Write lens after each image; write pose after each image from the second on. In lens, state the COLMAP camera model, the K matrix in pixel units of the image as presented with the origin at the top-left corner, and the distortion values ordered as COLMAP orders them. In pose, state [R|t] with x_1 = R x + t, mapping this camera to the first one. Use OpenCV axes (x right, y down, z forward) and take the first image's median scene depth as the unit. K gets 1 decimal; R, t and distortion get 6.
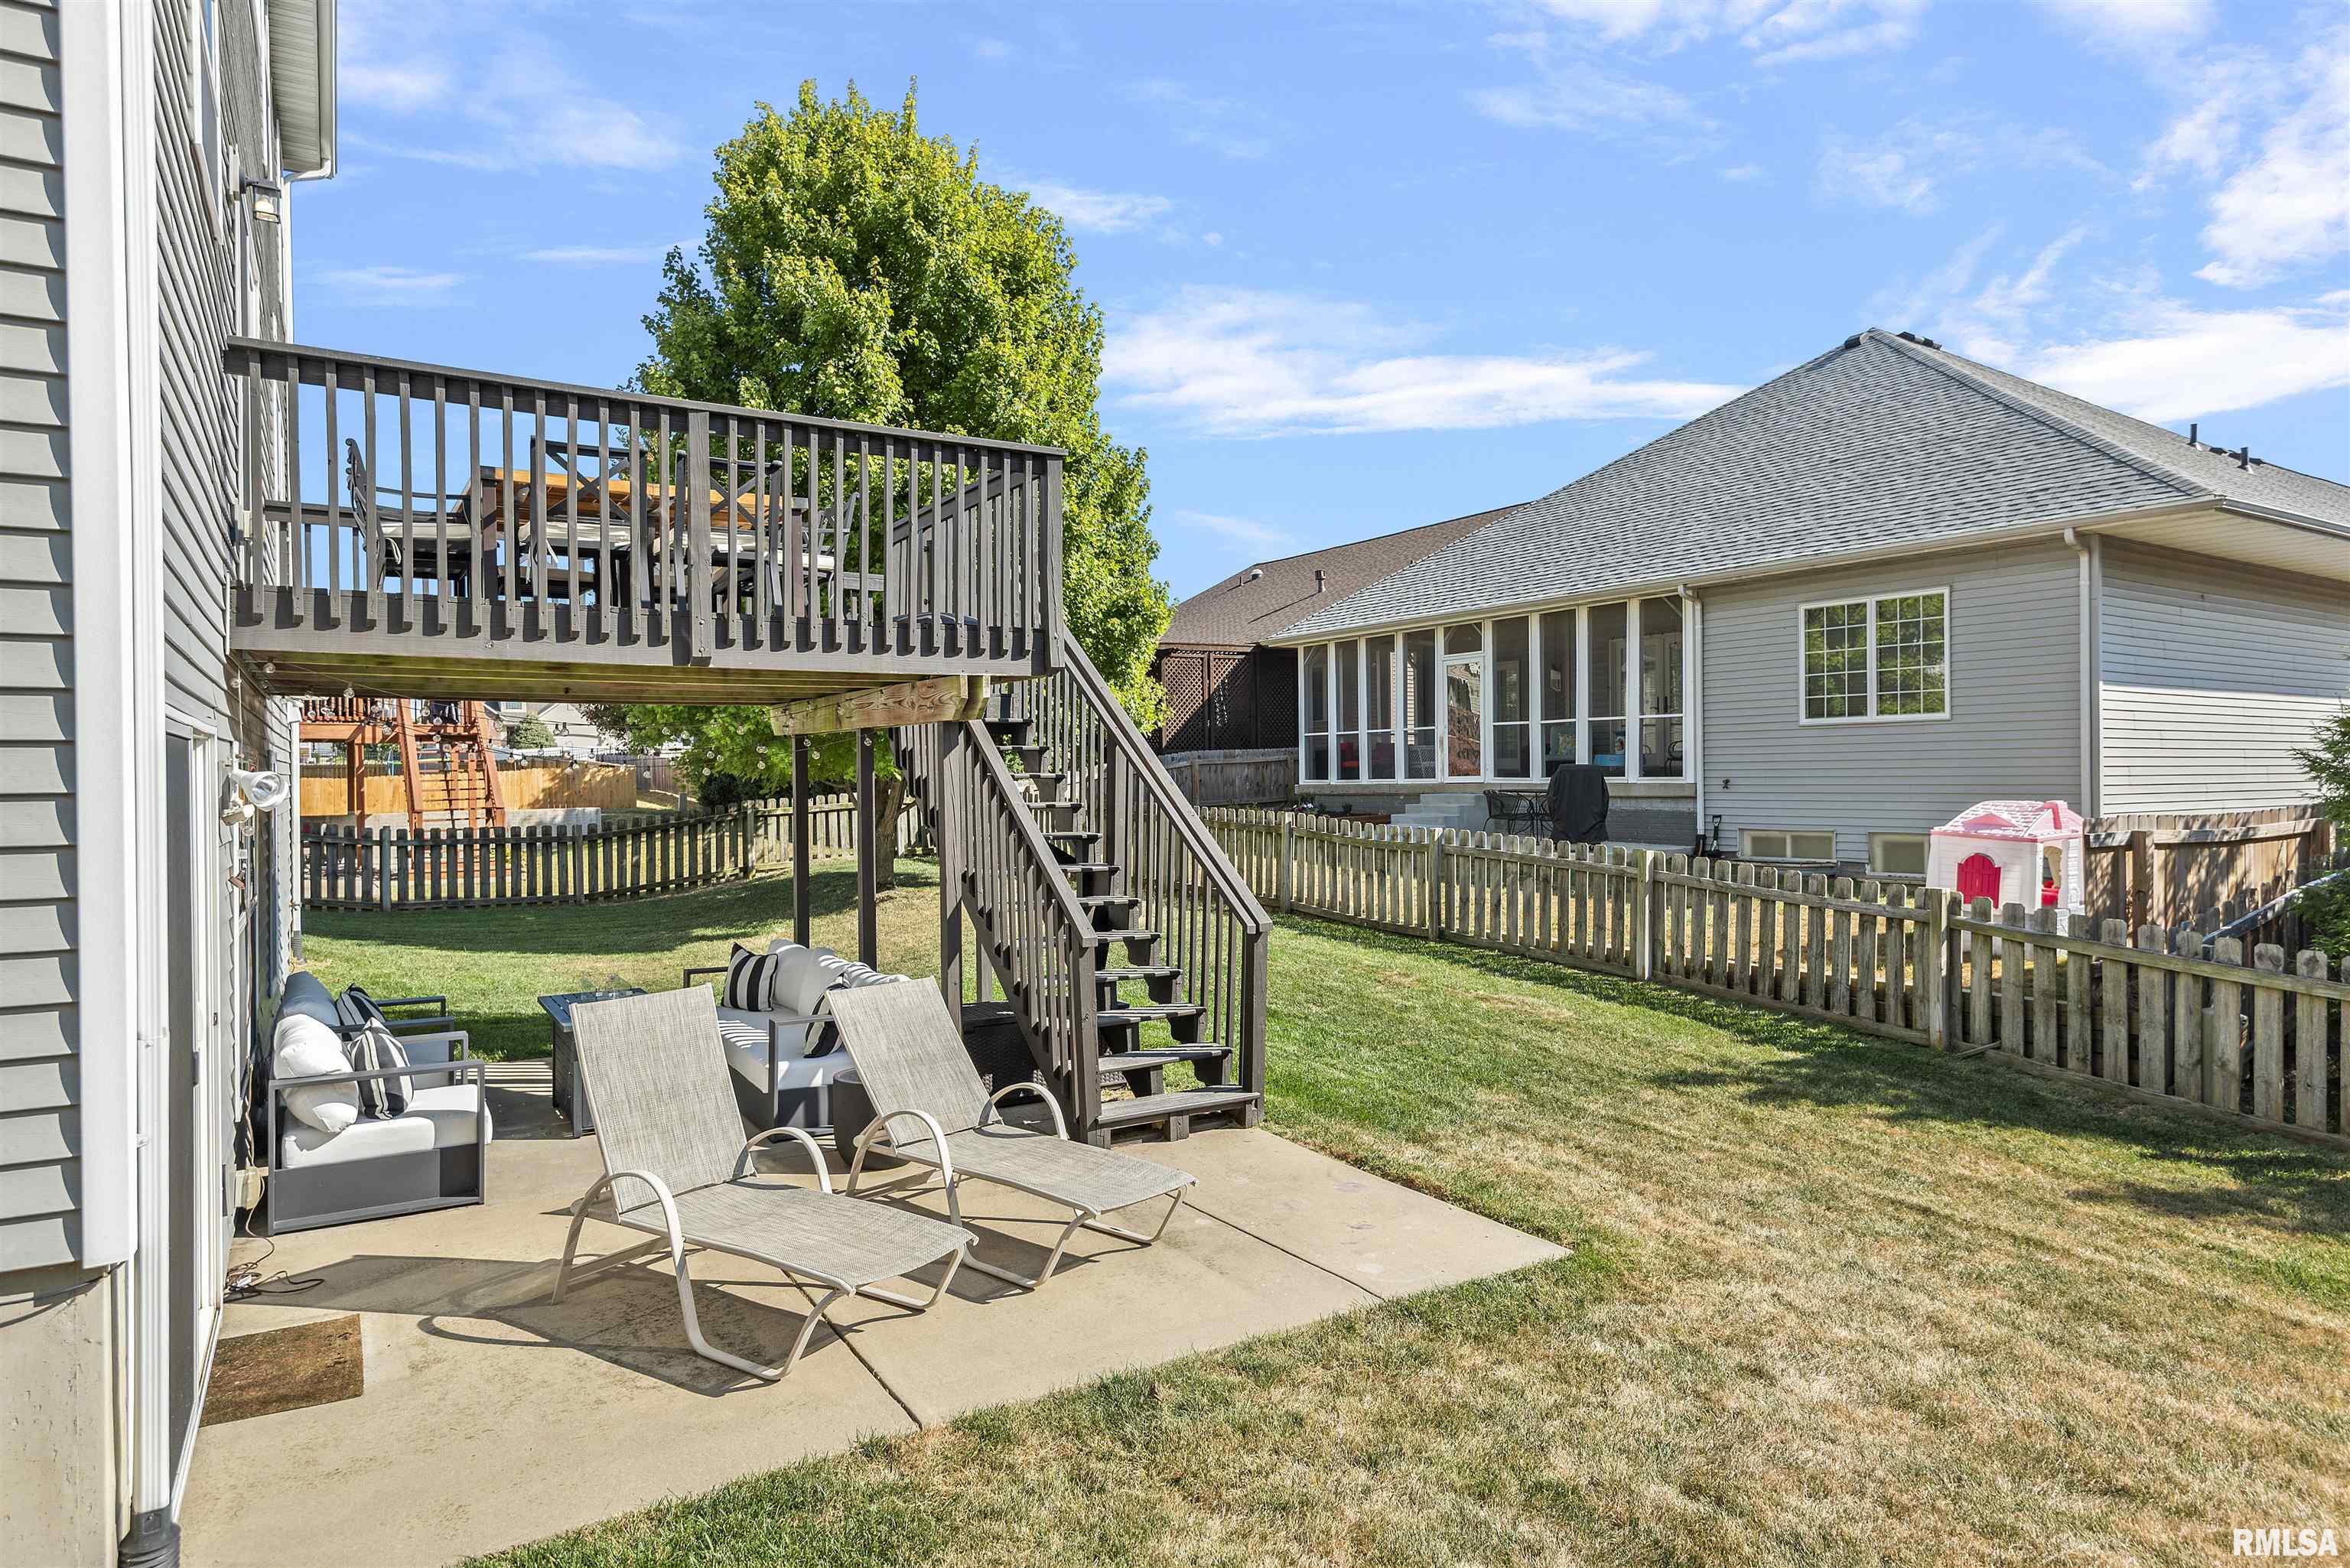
lens RADIAL K [[1339.0, 0, 1180.1], [0, 1339.0, 786.5], [0, 0, 1]] dist [0.023045, -0.000016]
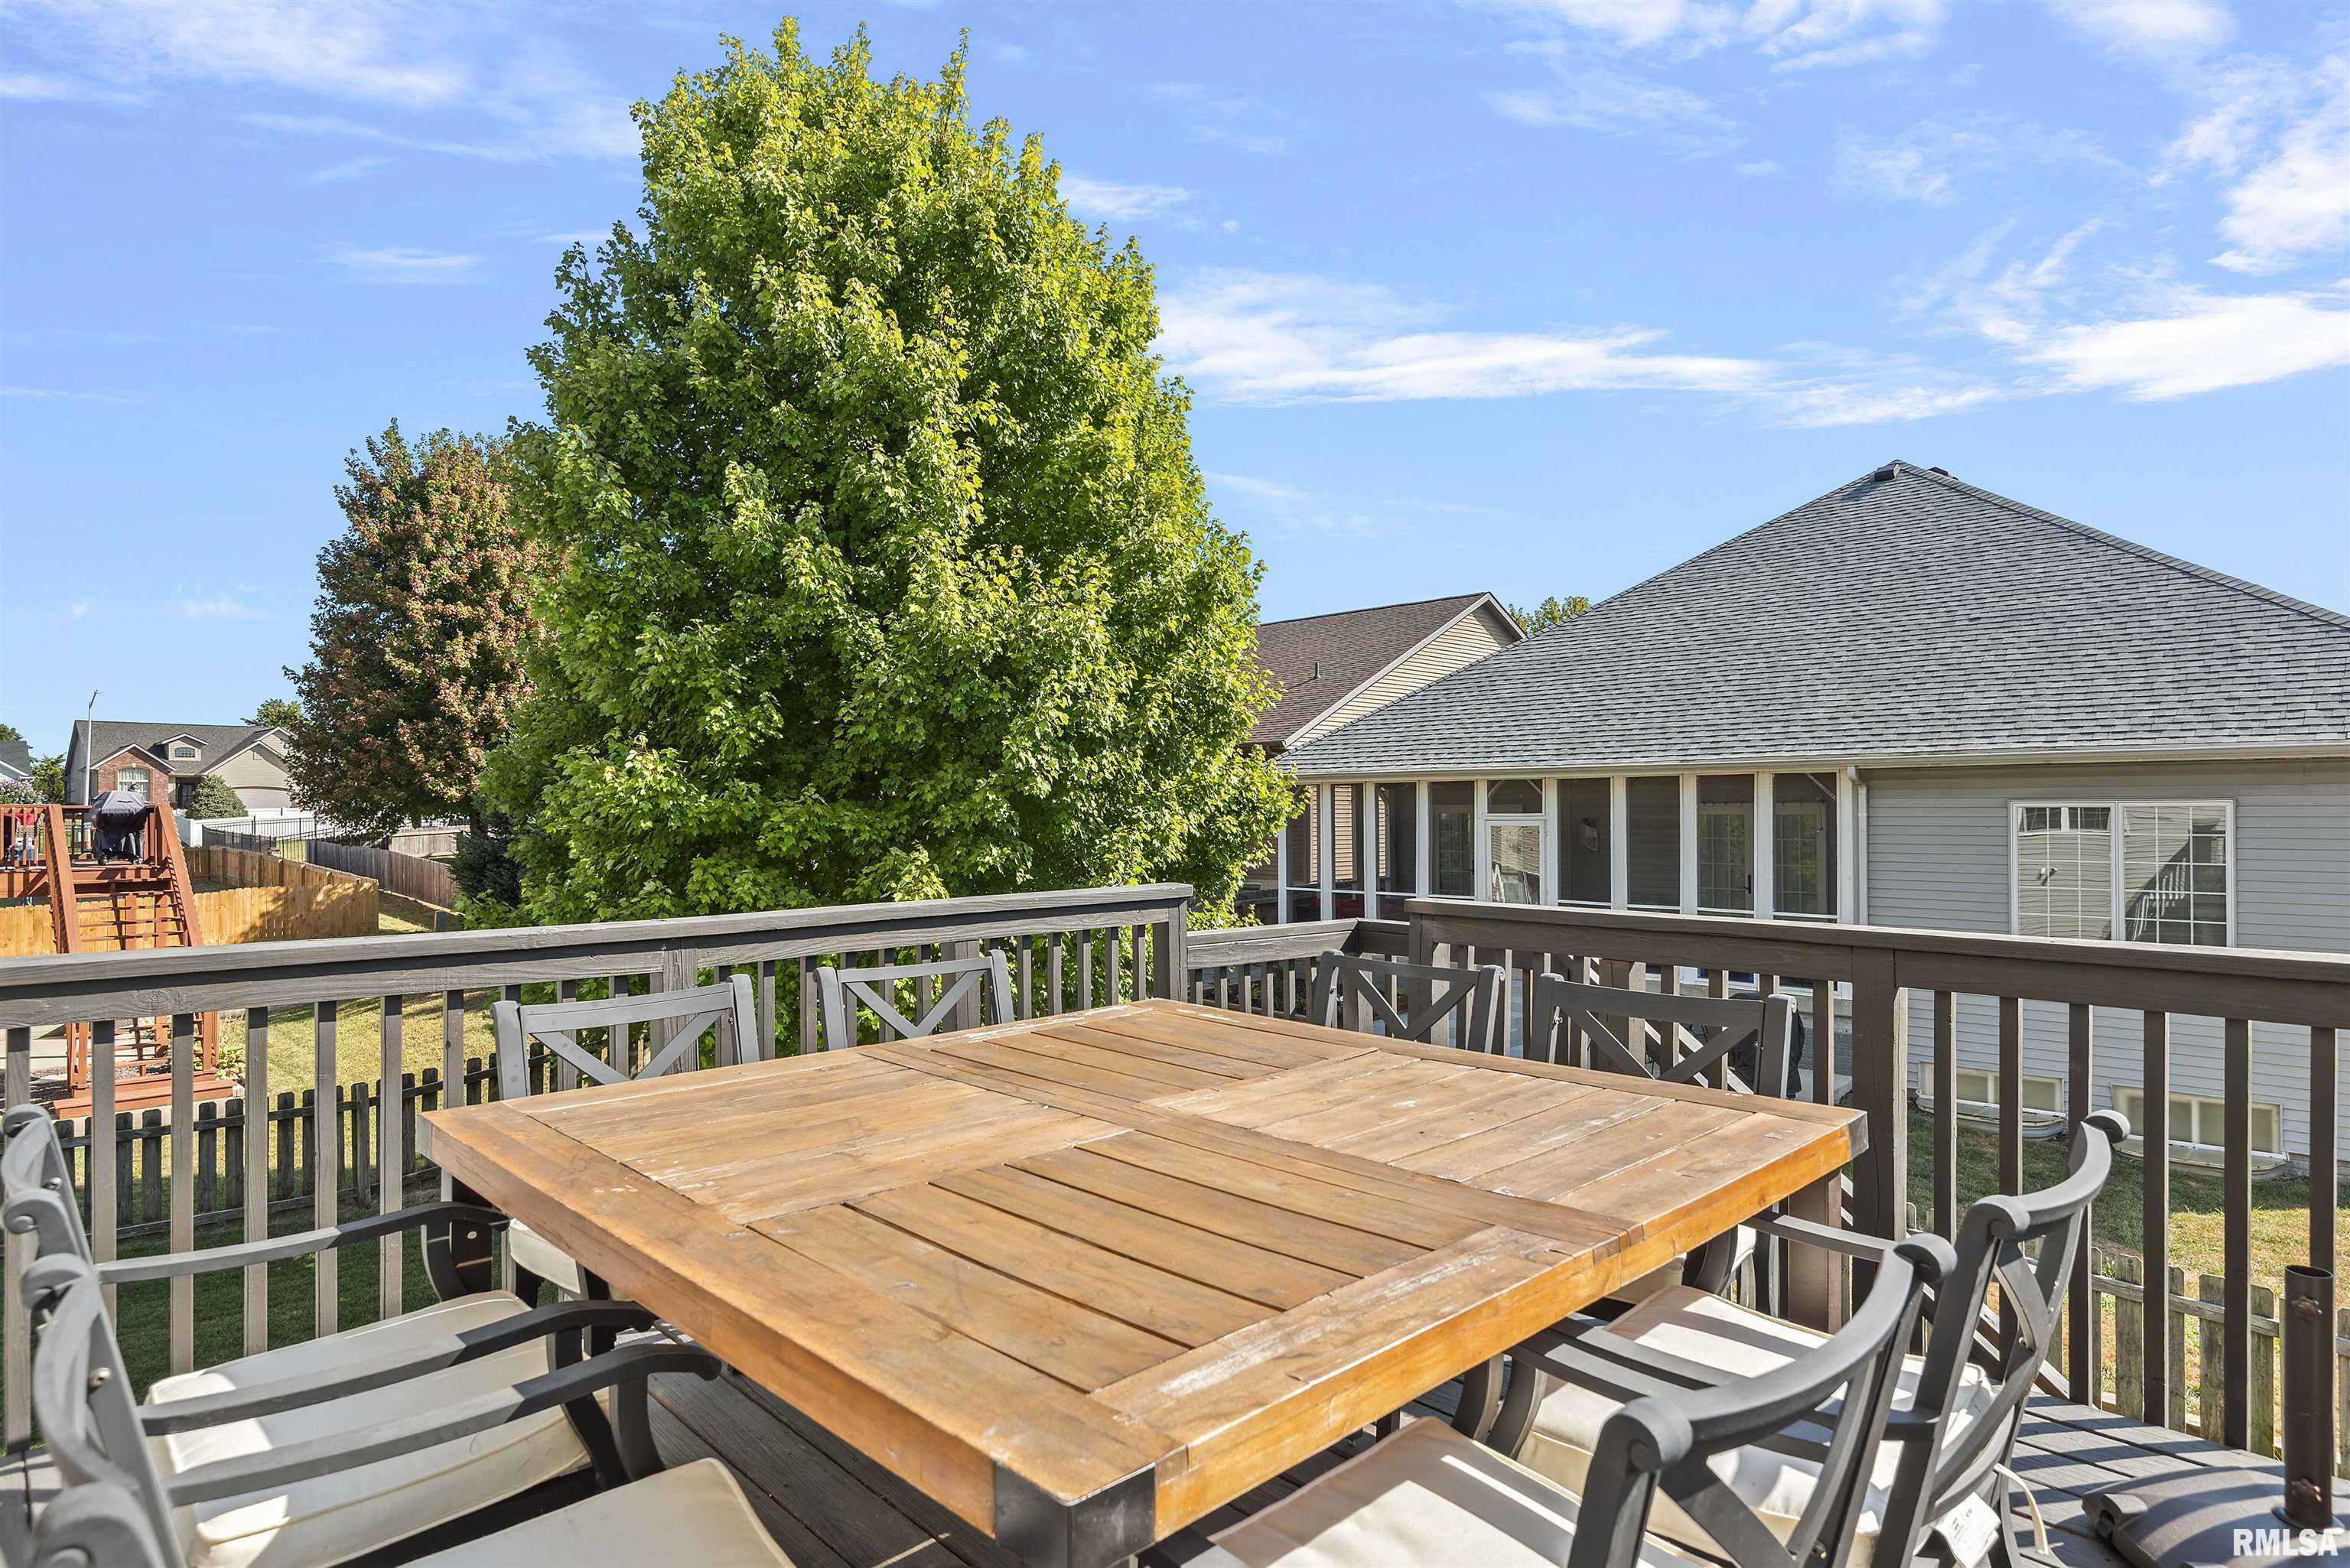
lens RADIAL K [[1269.3, 0, 1168.1], [0, 1269.3, 791.3], [0, 0, 1]] dist [0.003874, 0.000110]
pose [[0.979239, 0.011335, 0.202392, -0.229515], [-0.007416, 0.999770, -0.020110, -0.134668], [-0.202574, 0.018192, 0.979098, 0.370666]]
